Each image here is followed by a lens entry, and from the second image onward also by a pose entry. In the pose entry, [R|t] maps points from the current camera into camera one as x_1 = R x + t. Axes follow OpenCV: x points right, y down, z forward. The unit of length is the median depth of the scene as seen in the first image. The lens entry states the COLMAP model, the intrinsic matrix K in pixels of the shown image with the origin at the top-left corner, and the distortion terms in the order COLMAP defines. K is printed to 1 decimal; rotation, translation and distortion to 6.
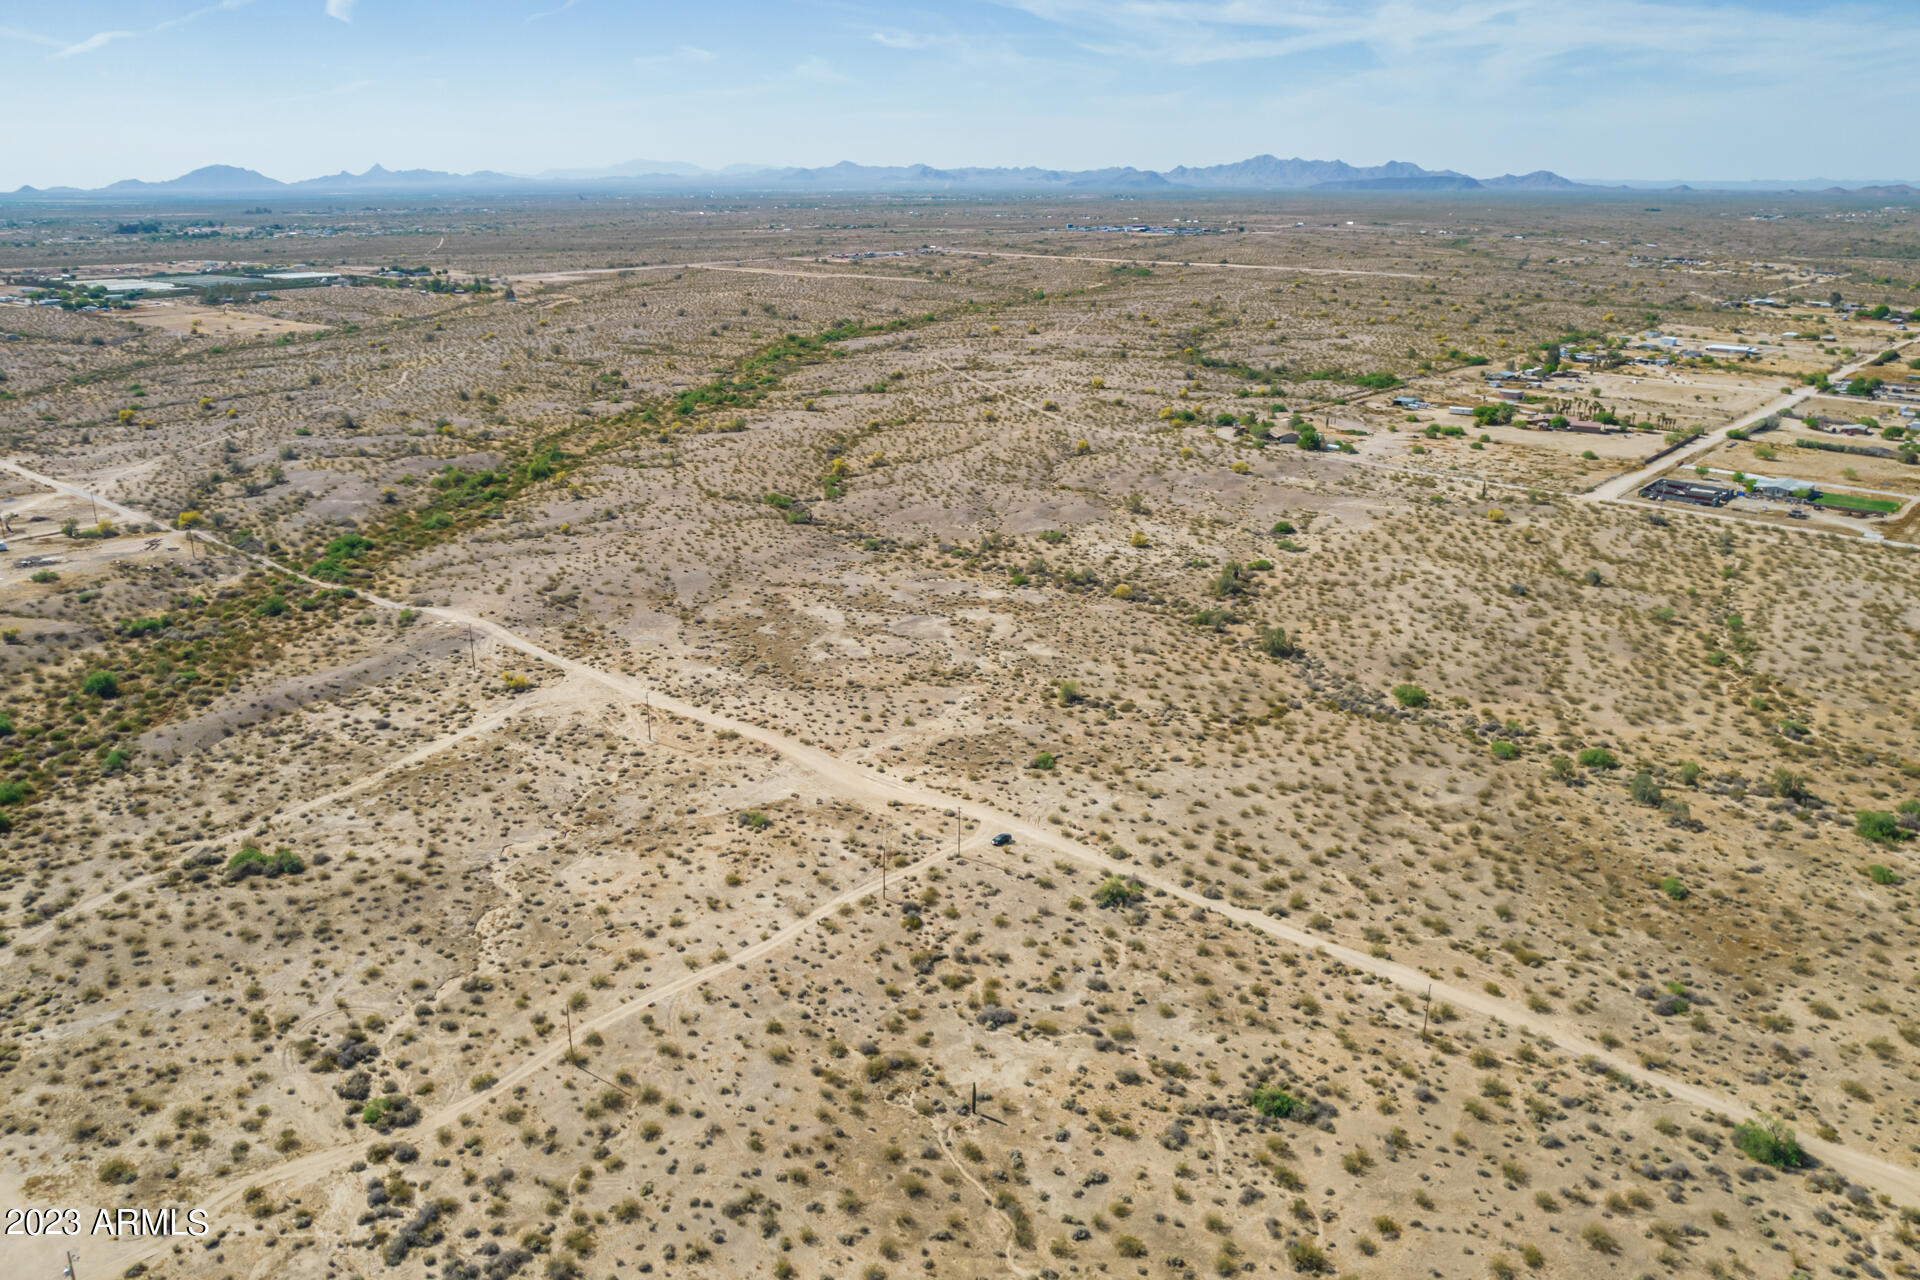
lens RADIAL K [[1464.1, 0, 960.0], [0, 1464.1, 640.0], [0, 0, 1]] dist [-0.030966, 0.006628]
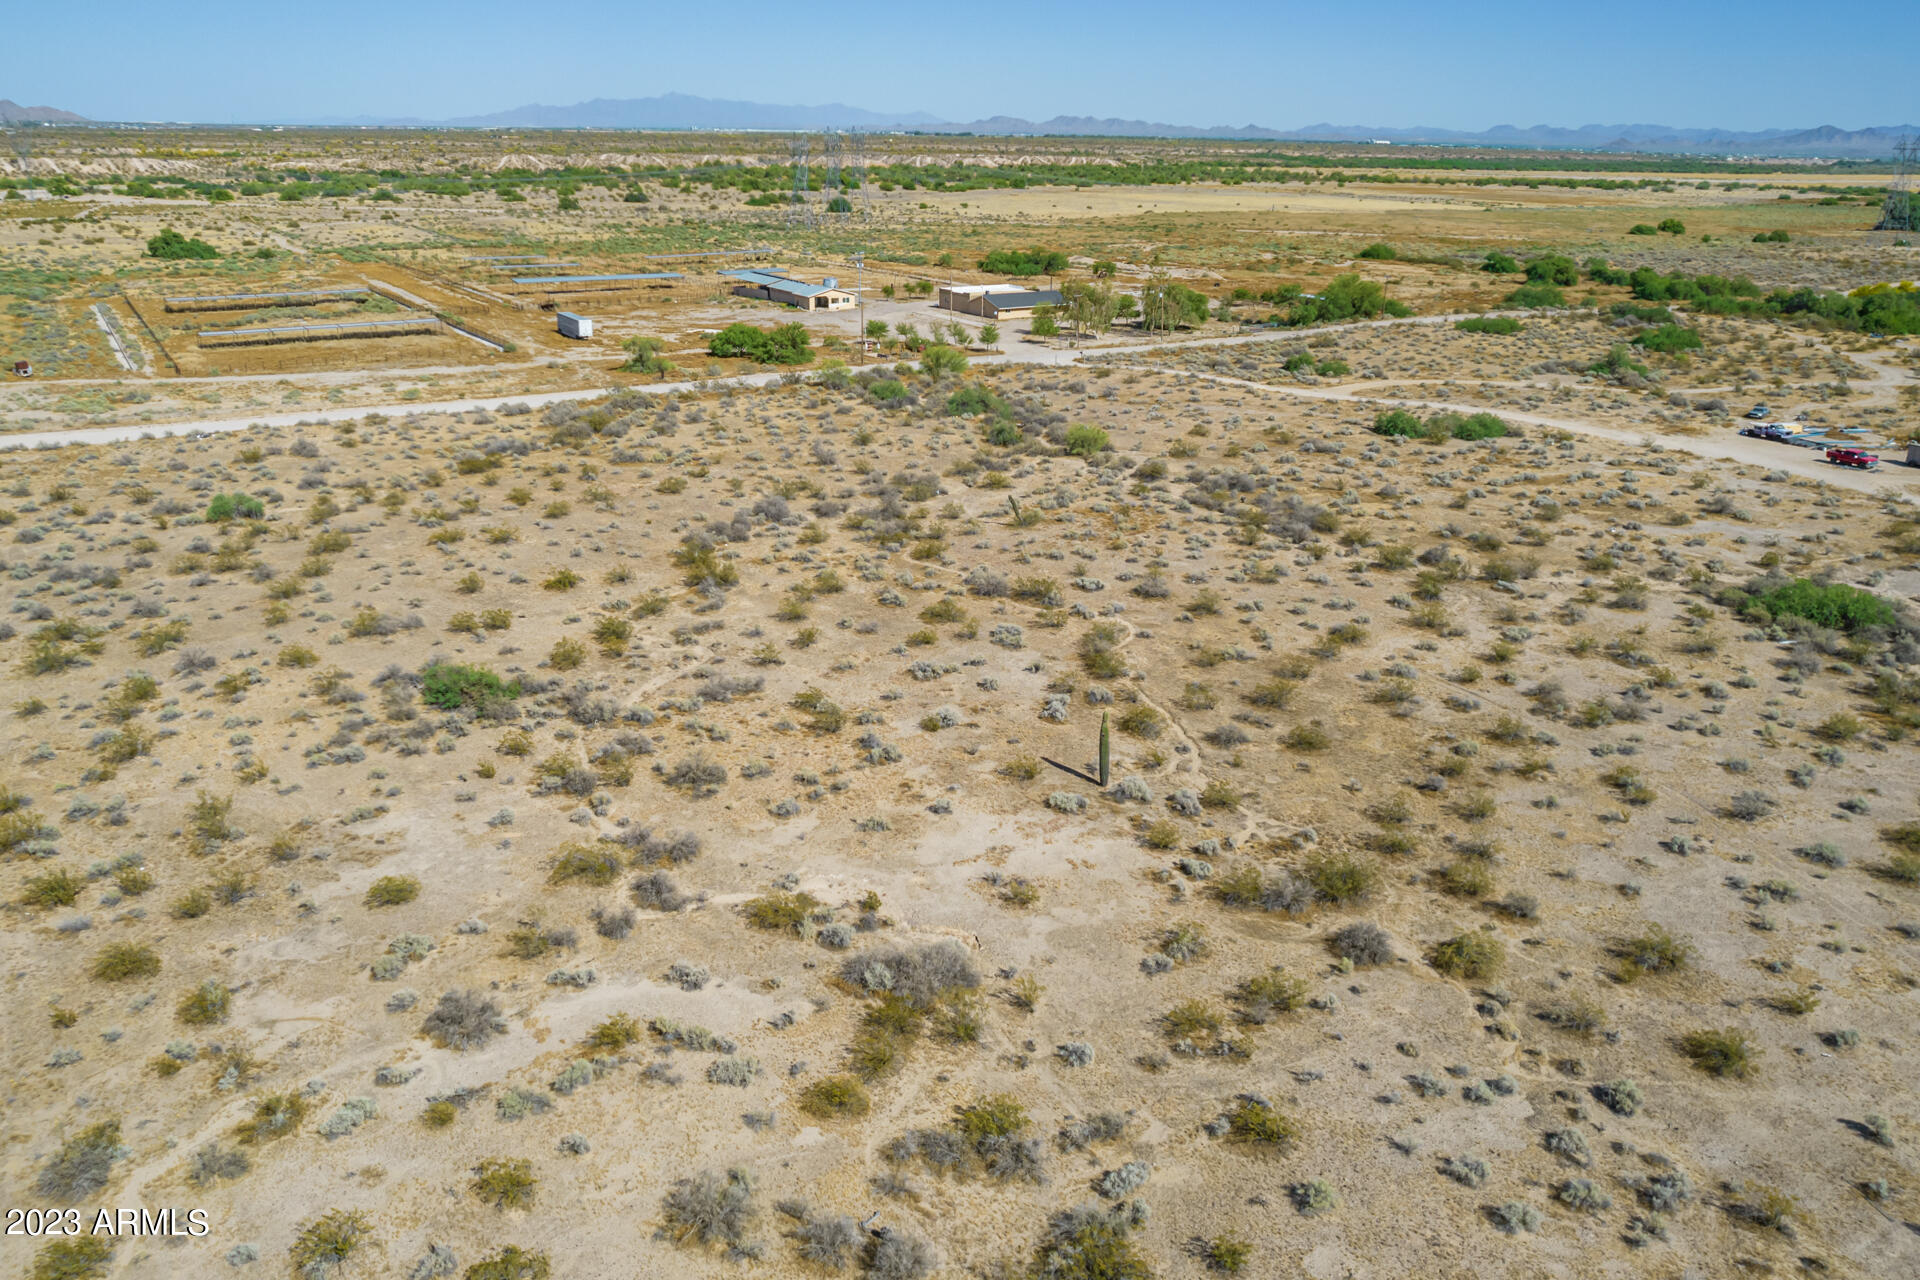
lens RADIAL K [[1464.1, 0, 960.0], [0, 1464.1, 640.0], [0, 0, 1]] dist [-0.030966, 0.006628]
pose [[-0.952033, -0.116443, 0.282972, -0.063445], [0.076306, 0.805205, 0.588067, 0.037277], [-0.296327, 0.581452, -0.757697, 1.257602]]
